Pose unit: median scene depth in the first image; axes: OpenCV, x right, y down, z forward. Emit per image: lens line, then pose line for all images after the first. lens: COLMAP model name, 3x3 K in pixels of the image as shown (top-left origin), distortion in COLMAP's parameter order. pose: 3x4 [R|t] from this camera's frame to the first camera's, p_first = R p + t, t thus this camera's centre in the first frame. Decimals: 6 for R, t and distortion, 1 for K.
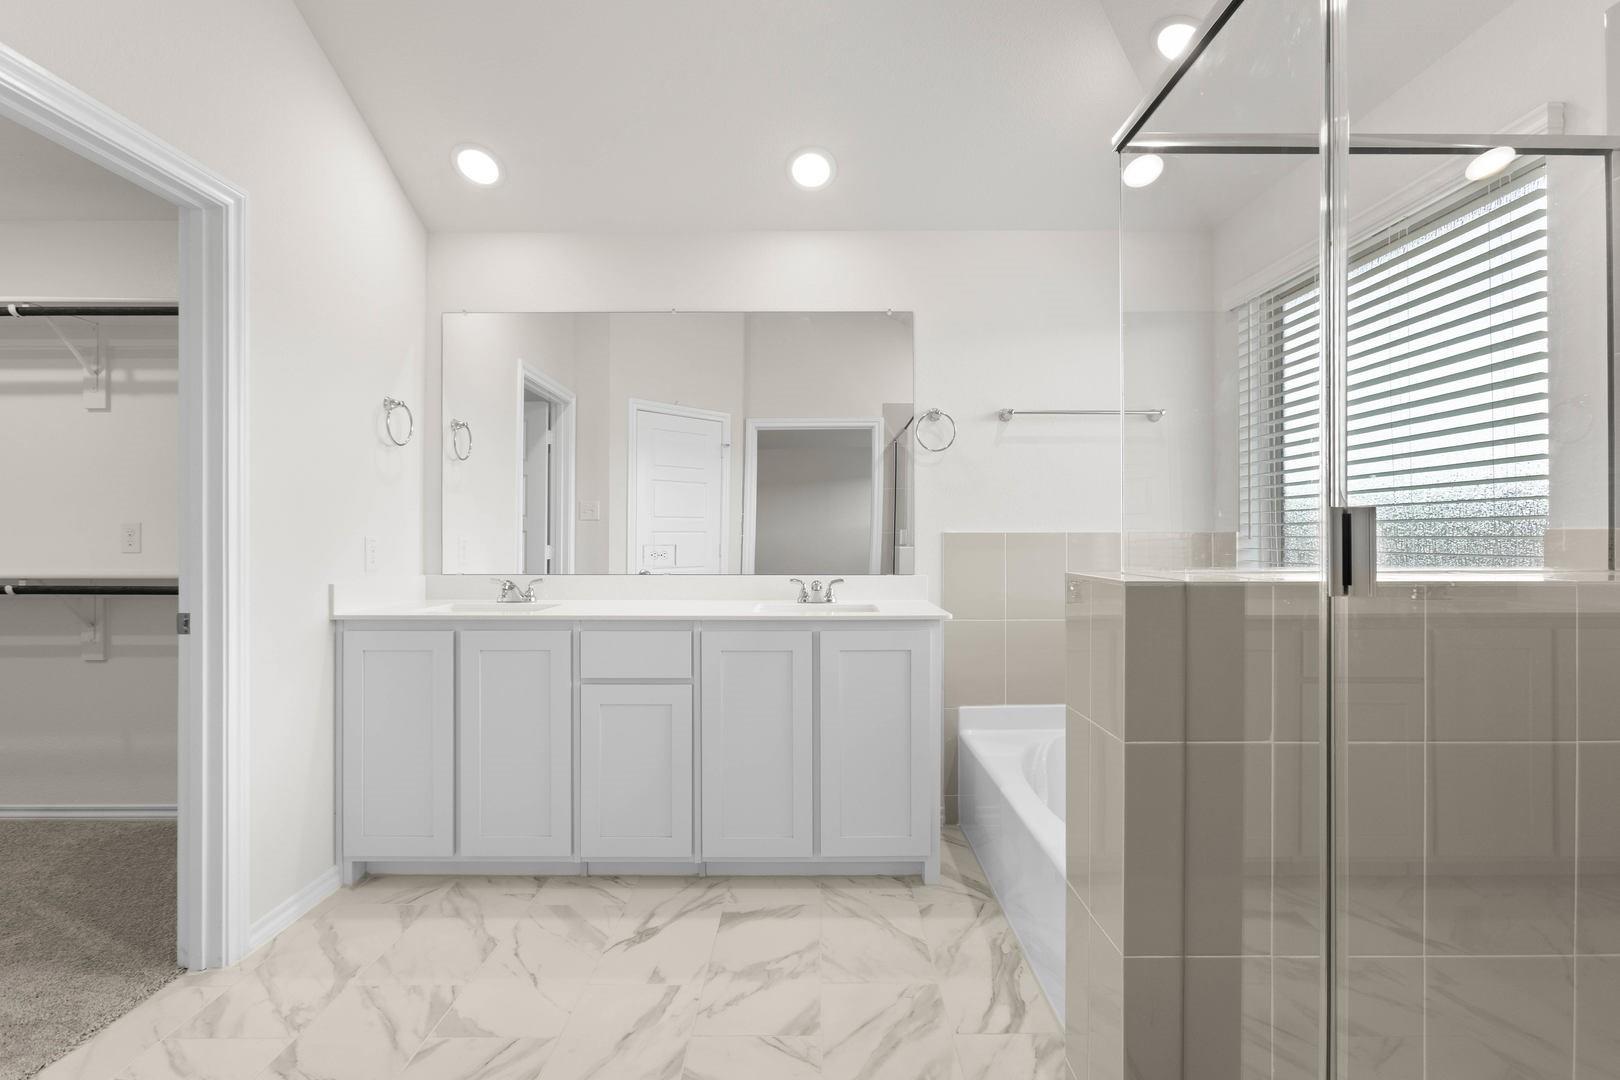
lens RADIAL K [[738.0, 0, 809.0], [0, 738.0, 531.5], [0, 0, 1]] dist [-0.001628, 0.000041]
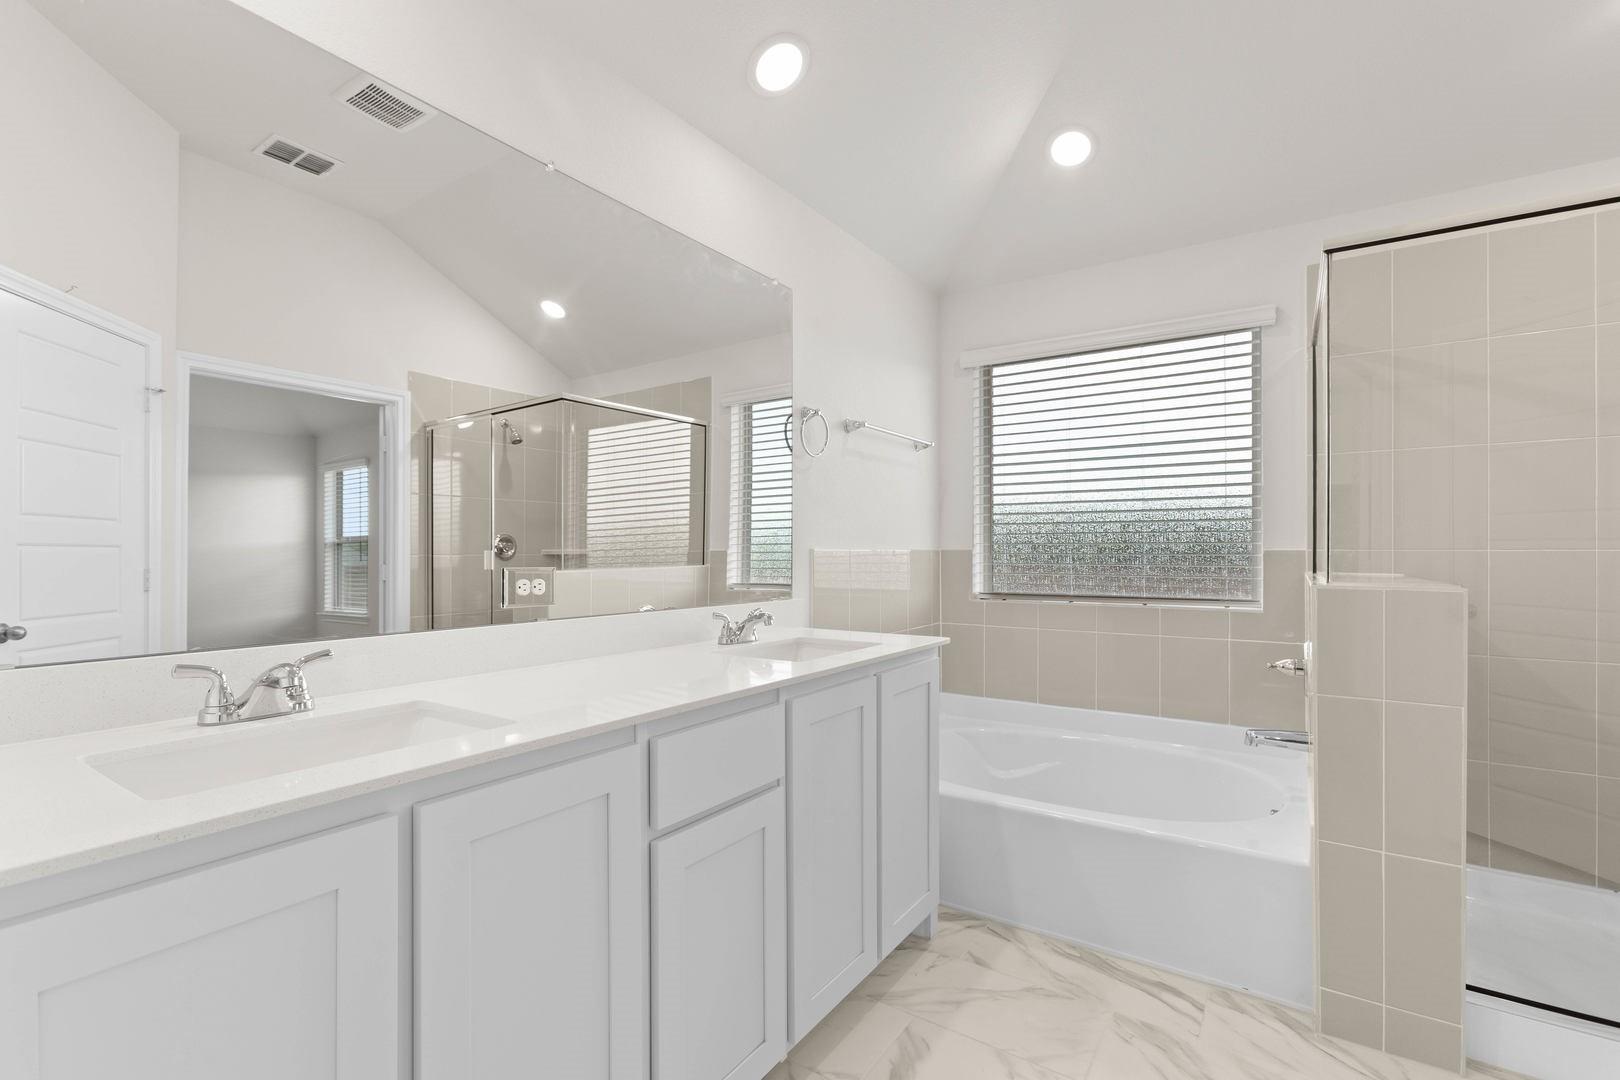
lens RADIAL K [[733.8, 0, 805.2], [0, 733.8, 545.8], [0, 0, 1]] dist [-0.000037, -0.000067]
pose [[0.553250, 0.008118, 0.832976, -0.701195], [-0.005440, 0.999966, -0.006132, 0.004297], [-0.832997, -0.001139, 0.553276, 0.651603]]
